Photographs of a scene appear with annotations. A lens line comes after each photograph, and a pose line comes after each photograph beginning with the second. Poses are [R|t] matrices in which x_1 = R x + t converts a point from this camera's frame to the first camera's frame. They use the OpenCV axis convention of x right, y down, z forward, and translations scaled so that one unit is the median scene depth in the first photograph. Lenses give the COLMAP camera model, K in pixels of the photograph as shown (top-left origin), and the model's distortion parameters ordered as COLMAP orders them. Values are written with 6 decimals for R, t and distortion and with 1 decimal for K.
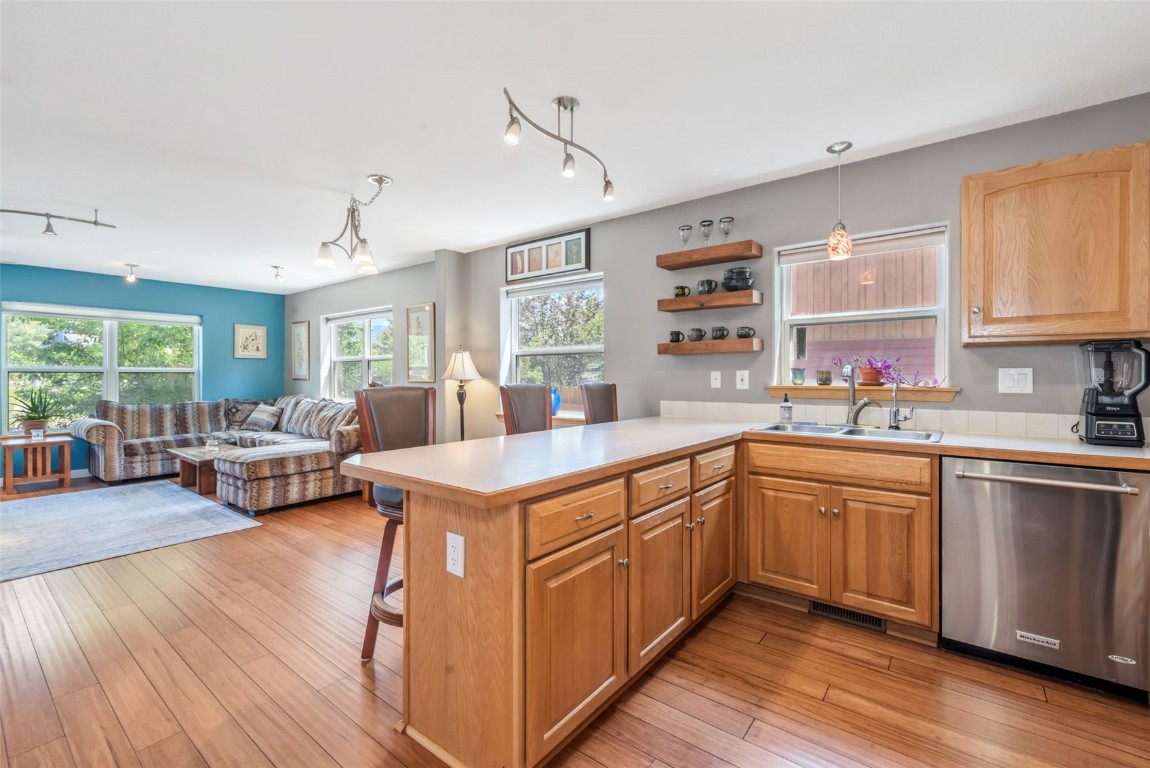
lens RADIAL K [[501.1, 0, 575.2], [0, 501.1, 378.5], [0, 0, 1]] dist [0.001317, 0.000819]
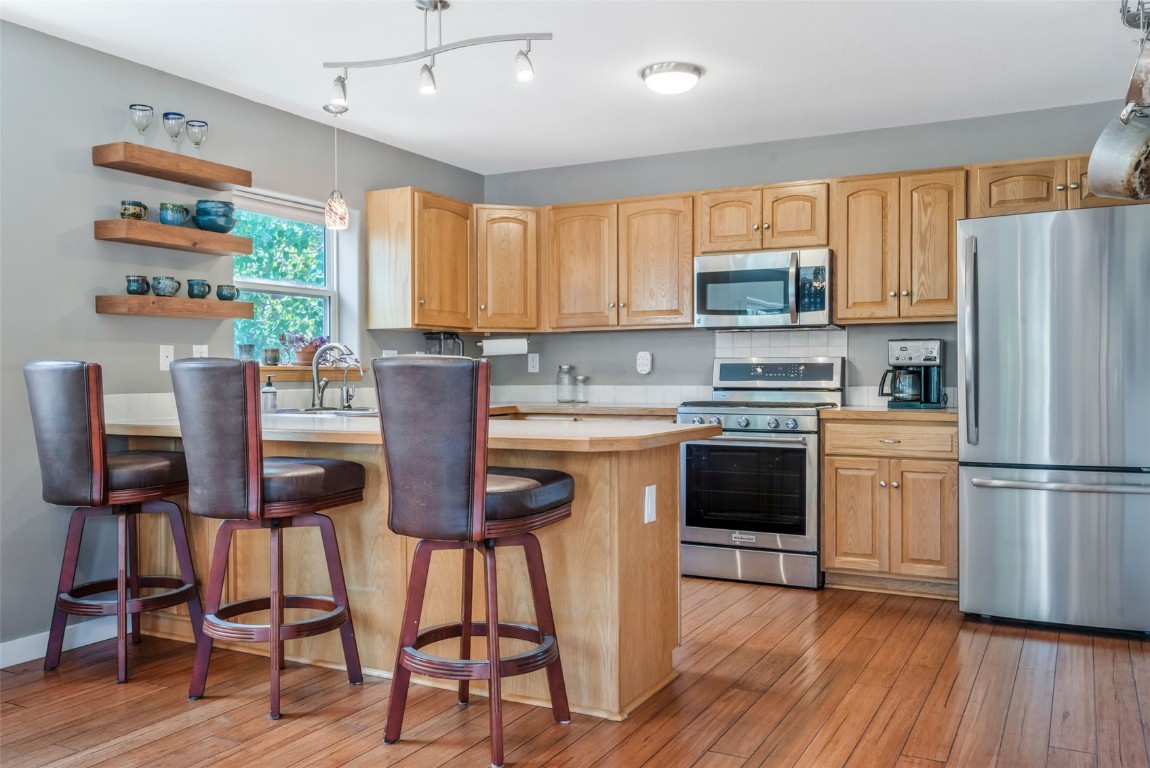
lens RADIAL K [[937.5, 0, 594.8], [0, 937.5, 387.5], [0, 0, 1]] dist [-0.000502, 0.005178]
pose [[-0.181722, -0.012220, 0.983274, -1.000302], [0.010894, 0.999836, 0.014439, 0.028493], [-0.983290, 0.013336, -0.181559, 0.666563]]
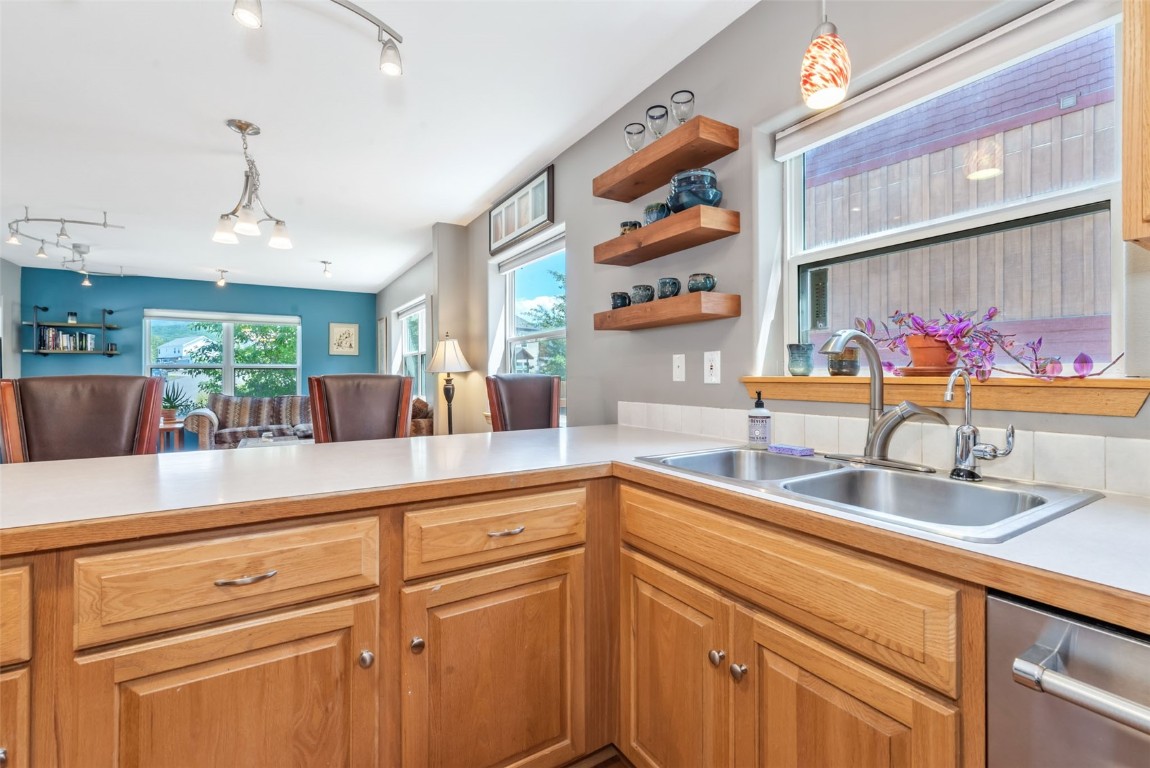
lens RADIAL K [[502.8, 0, 575.7], [0, 502.8, 373.5], [0, 0, 1]] dist [-0.000331, 0.000201]
pose [[0.935527, -0.002367, -0.353247, 0.373126], [-0.000290, 0.999972, -0.007468, 0.013342], [0.353254, 0.007089, 0.935500, 0.381367]]
